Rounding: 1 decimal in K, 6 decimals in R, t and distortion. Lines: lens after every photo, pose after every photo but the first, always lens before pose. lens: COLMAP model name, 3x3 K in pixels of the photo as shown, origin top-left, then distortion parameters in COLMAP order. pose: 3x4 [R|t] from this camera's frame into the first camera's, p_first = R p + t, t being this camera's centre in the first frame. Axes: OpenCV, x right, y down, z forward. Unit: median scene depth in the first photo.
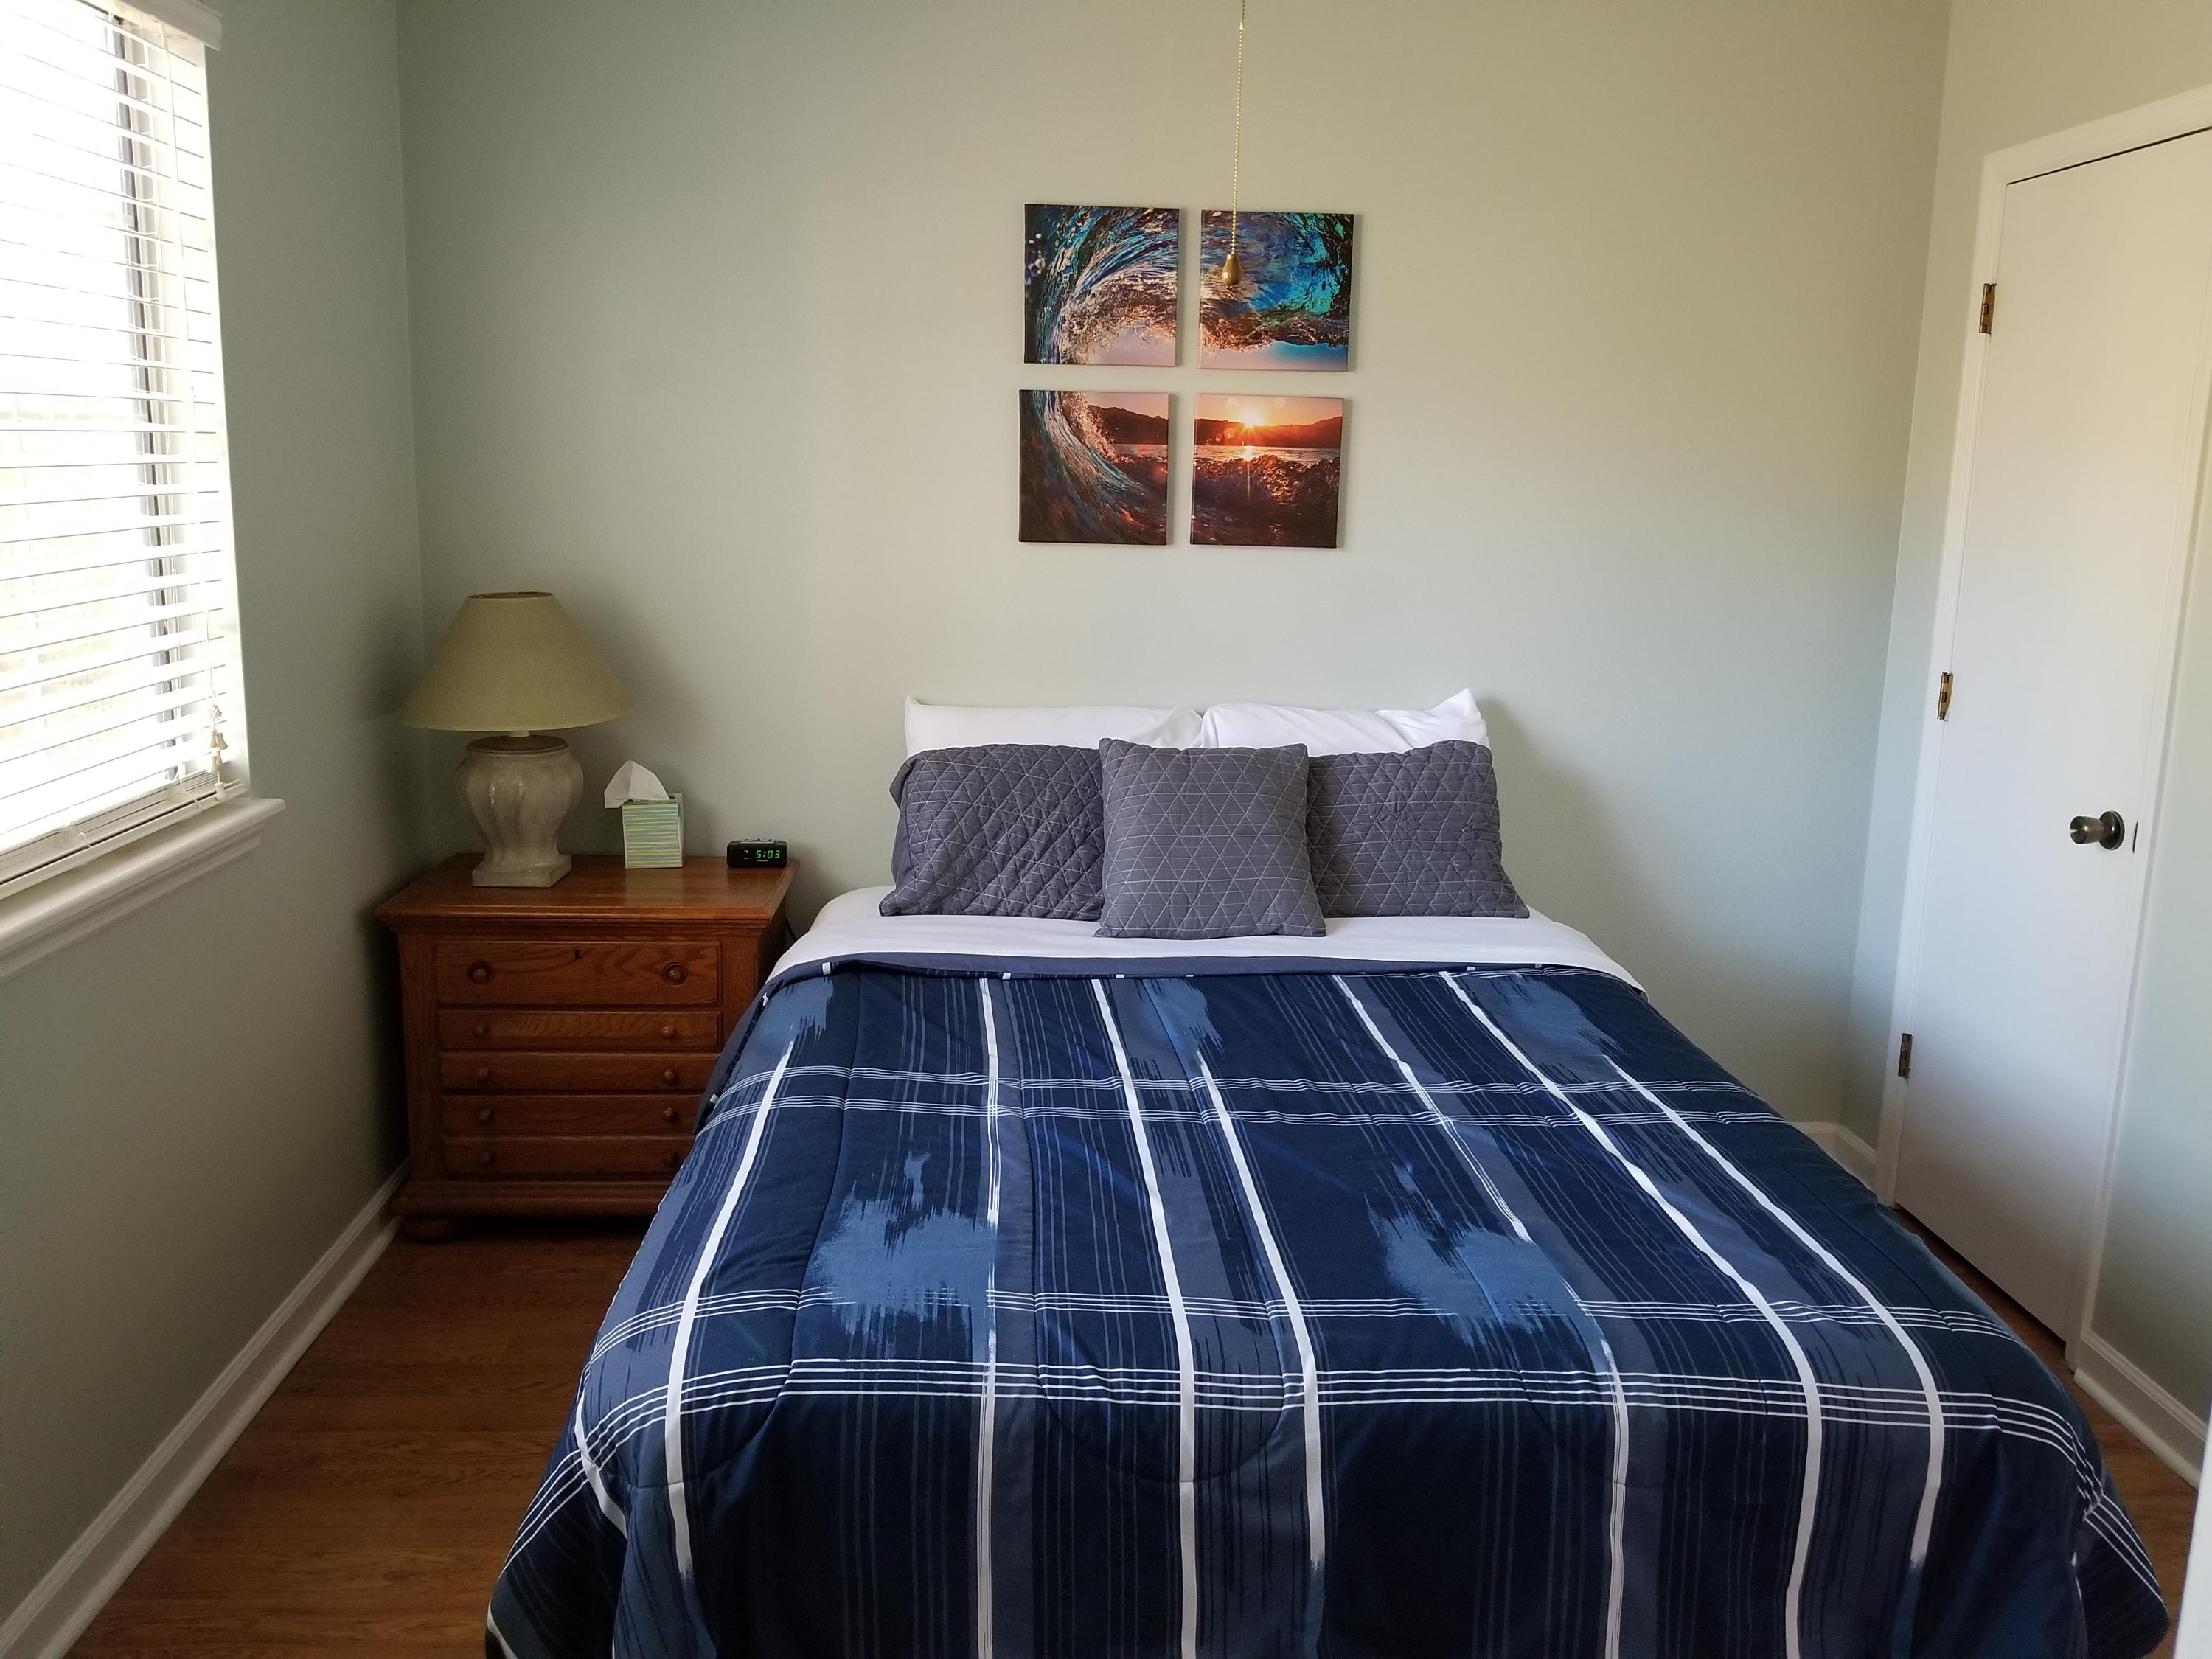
lens RADIAL K [[1693.4, 0, 1106.0], [0, 1693.4, 829.5], [0, 0, 1]] dist [0.088435, -0.167119]
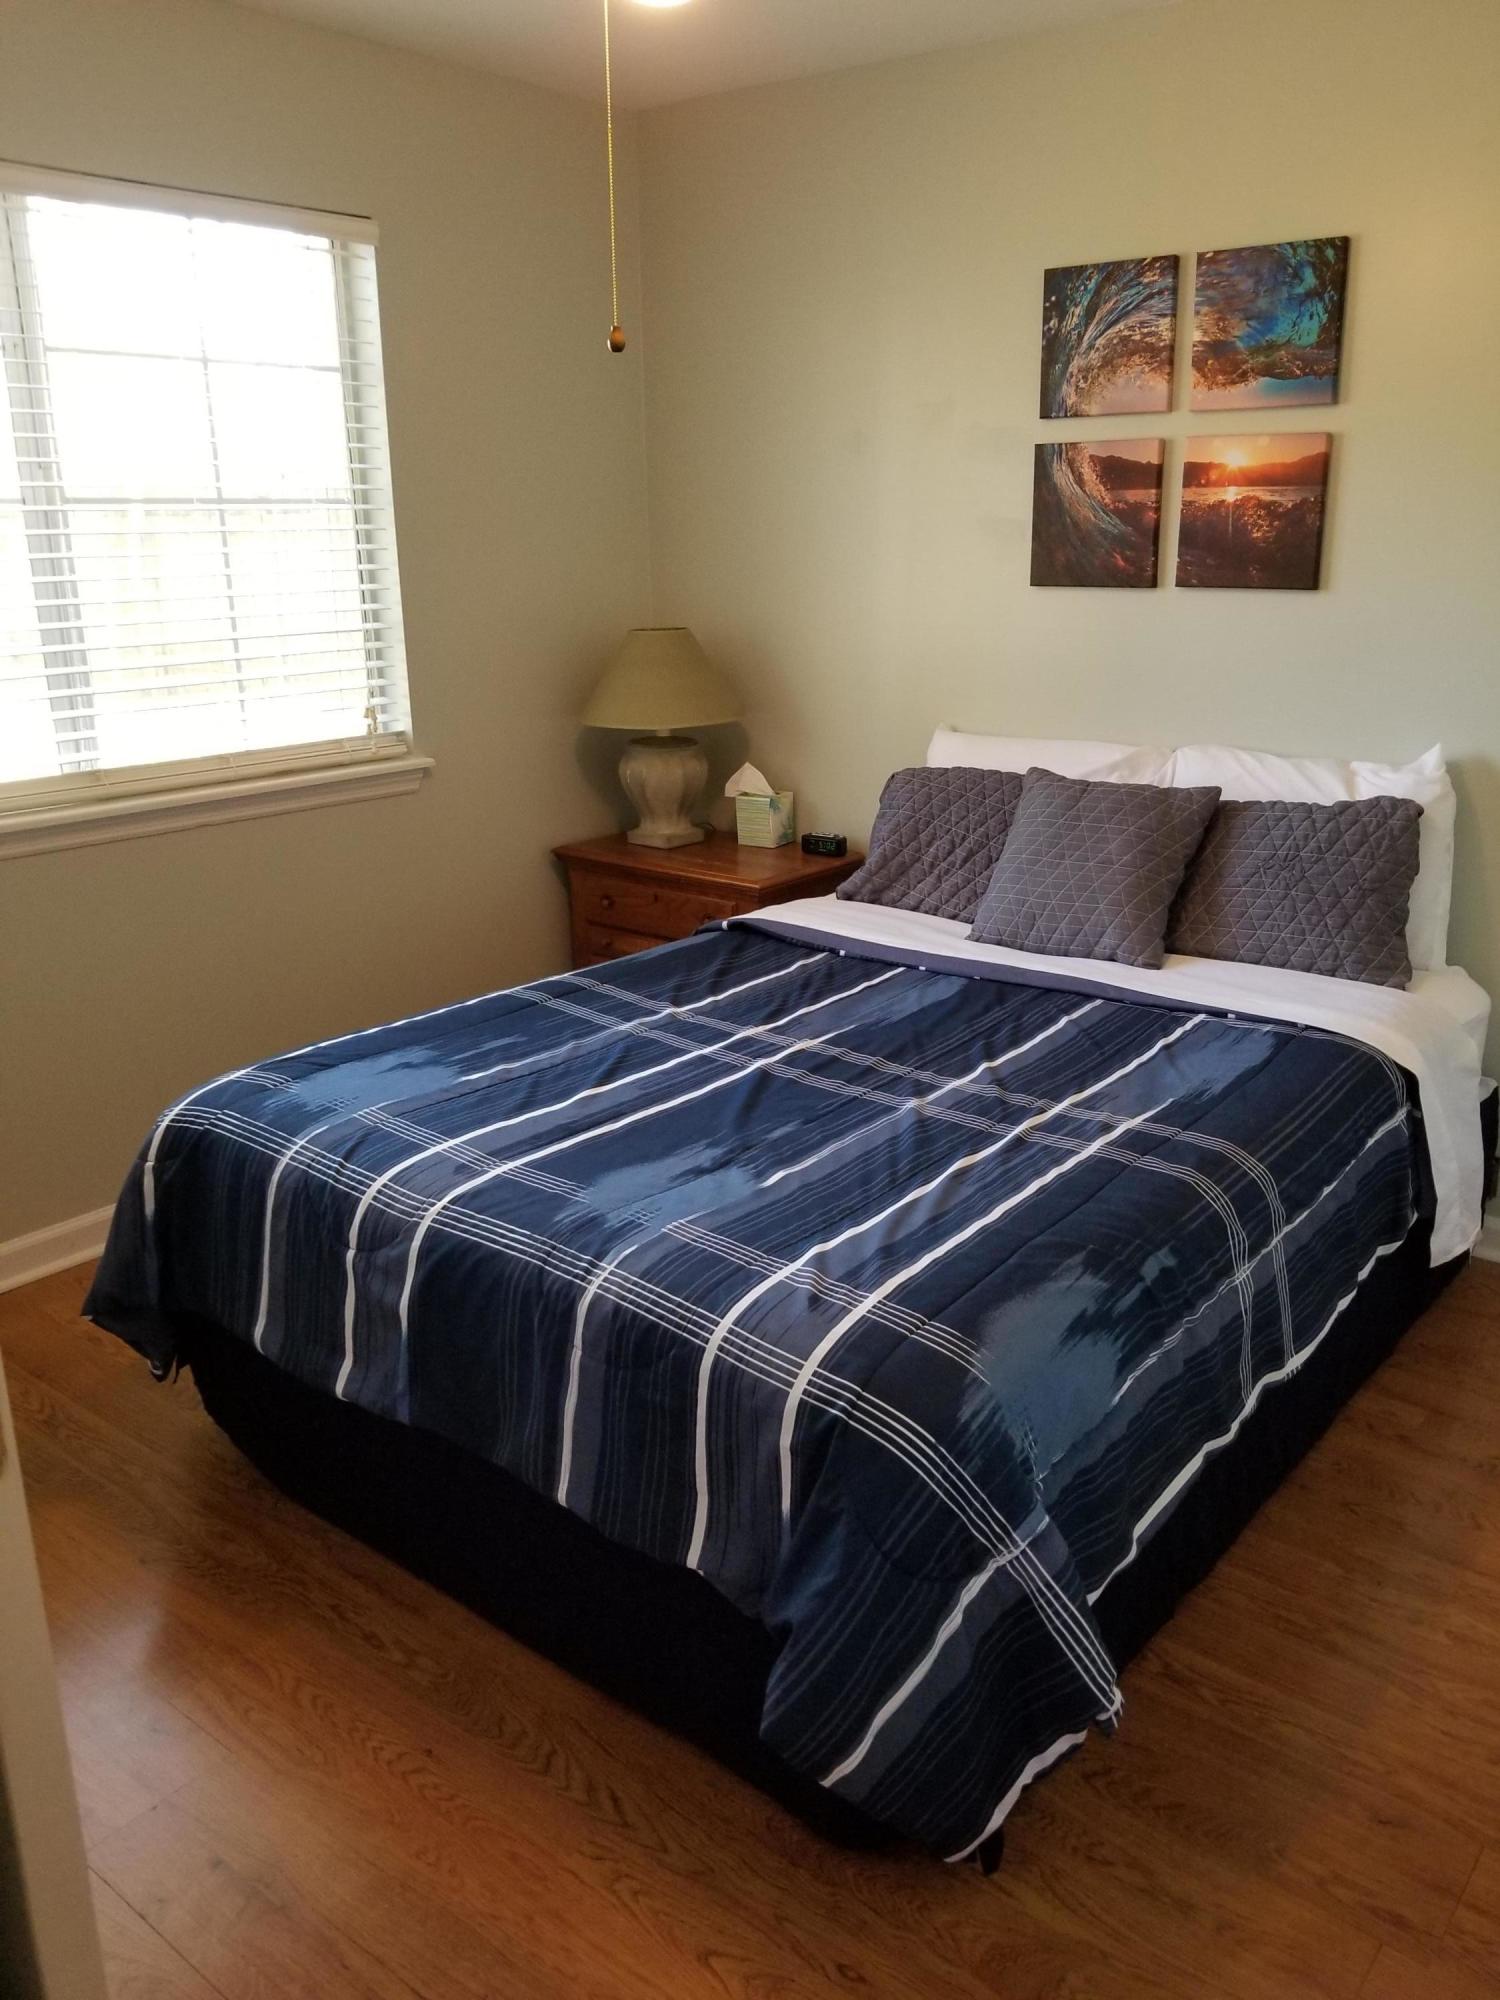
lens RADIAL K [[1531.1, 0, 804.0], [0, 1531.1, 995.5], [0, 0, 1]] dist [0.088435, -0.167119]
pose [[0.762233, 0.162604, -0.626546, 0.525755], [-0.115067, 0.986556, 0.116049, -0.005628], [0.636993, -0.016362, 0.770696, 0.130127]]
